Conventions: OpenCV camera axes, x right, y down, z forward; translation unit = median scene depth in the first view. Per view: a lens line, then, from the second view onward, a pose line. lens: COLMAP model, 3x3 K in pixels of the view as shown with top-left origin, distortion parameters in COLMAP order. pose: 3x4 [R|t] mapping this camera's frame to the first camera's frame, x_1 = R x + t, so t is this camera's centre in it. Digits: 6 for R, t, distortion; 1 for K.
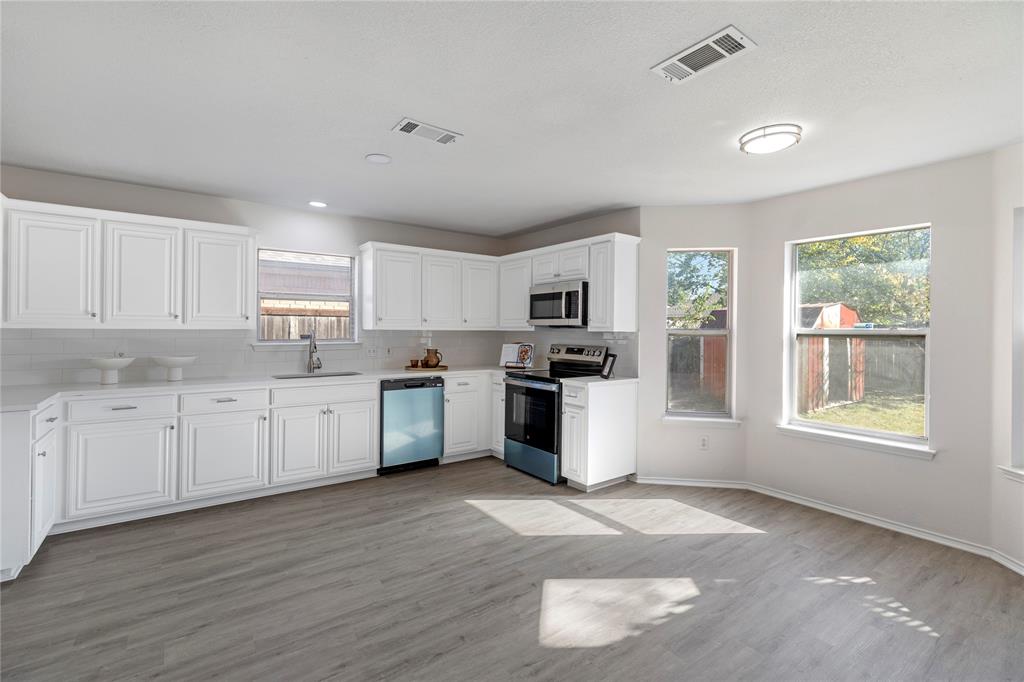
lens RADIAL K [[468.4, 0, 508.8], [0, 468.4, 335.8], [0, 0, 1]] dist [0.007325, -0.002415]
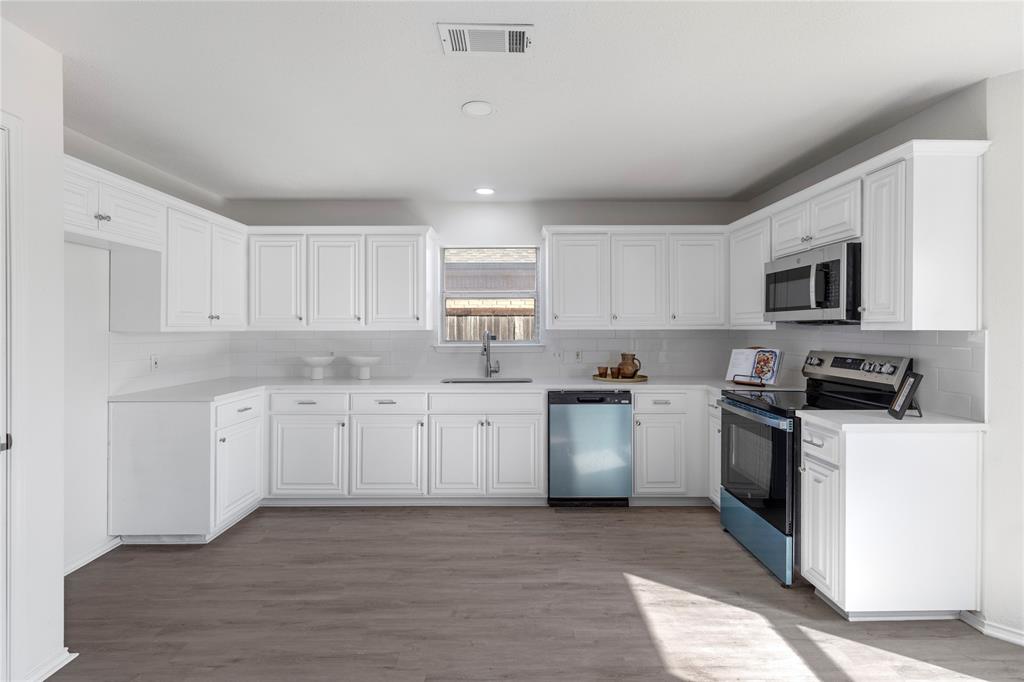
lens RADIAL K [[468.4, 0, 514.3], [0, 468.4, 330.8], [0, 0, 1]] dist [0.007325, -0.002415]
pose [[0.811352, -0.005686, -0.584530, 0.171061], [0.000422, 0.999958, -0.009141, -0.003773], [0.584557, 0.007170, 0.811321, 0.313441]]
